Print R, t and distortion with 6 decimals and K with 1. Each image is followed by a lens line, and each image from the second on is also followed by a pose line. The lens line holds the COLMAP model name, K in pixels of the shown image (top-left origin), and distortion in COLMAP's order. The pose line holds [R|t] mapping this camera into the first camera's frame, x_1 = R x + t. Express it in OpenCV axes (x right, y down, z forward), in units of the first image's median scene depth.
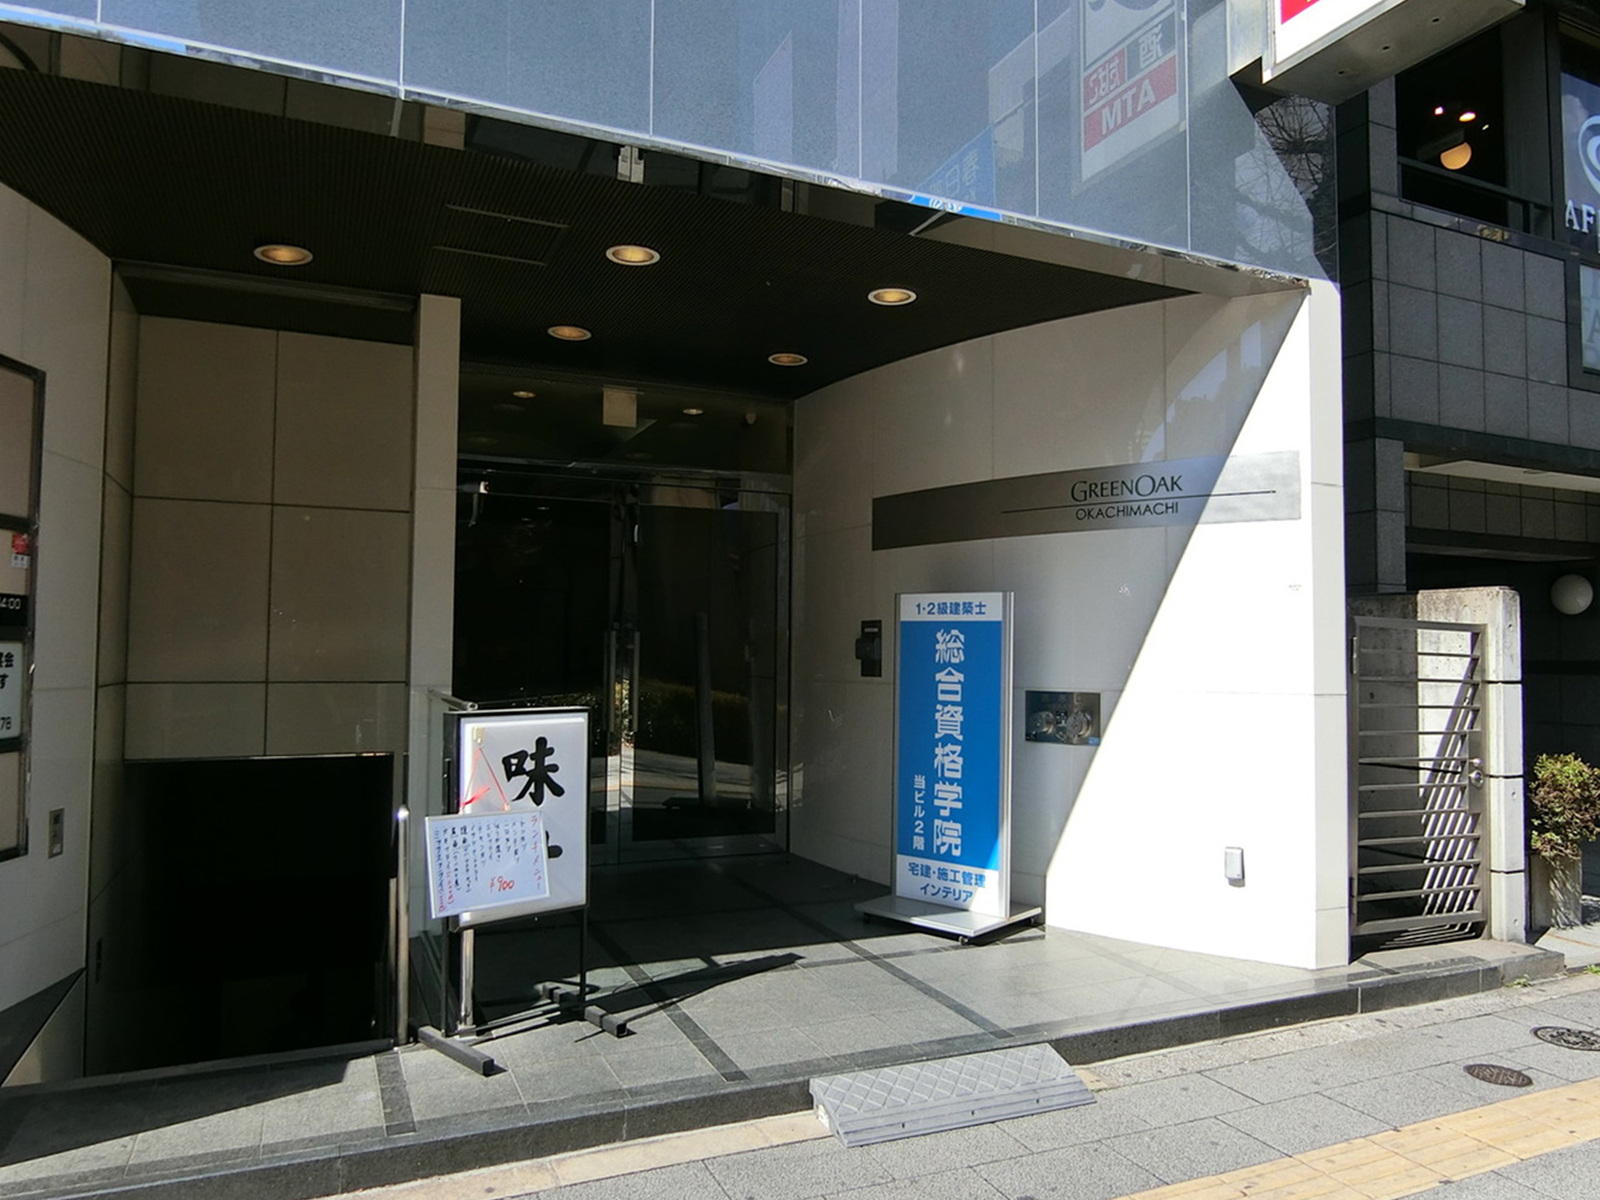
lens RADIAL K [[1063.1, 0, 799.7], [0, 1063.1, 598.8], [0, 0, 1]] dist [0.002158, 0.001733]
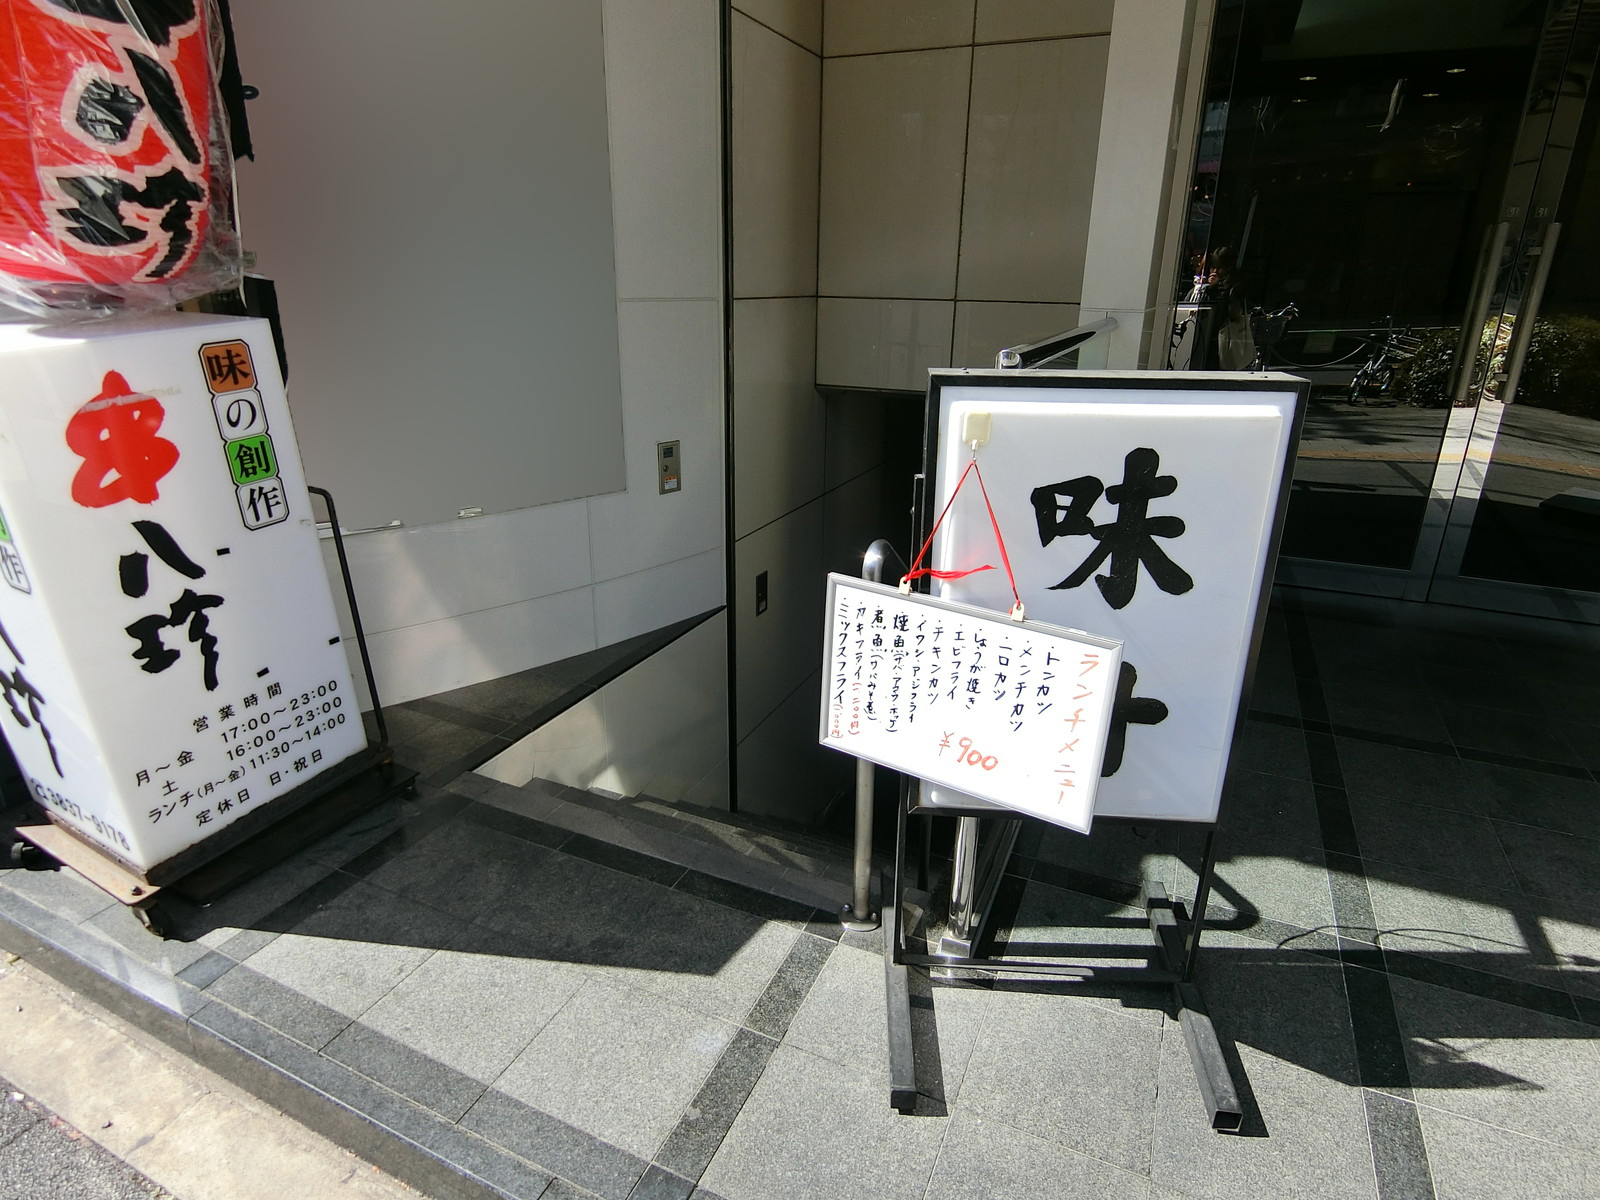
lens RADIAL K [[889.7, 0, 796.1], [0, 889.7, 596.0], [0, 0, 1]] dist [-0.013799, -0.003196]
pose [[0.662936, 0.255363, -0.703780, -0.081752], [0.033641, 0.928922, 0.368744, 0.054564], [0.747920, -0.268130, 0.607225, 0.684707]]
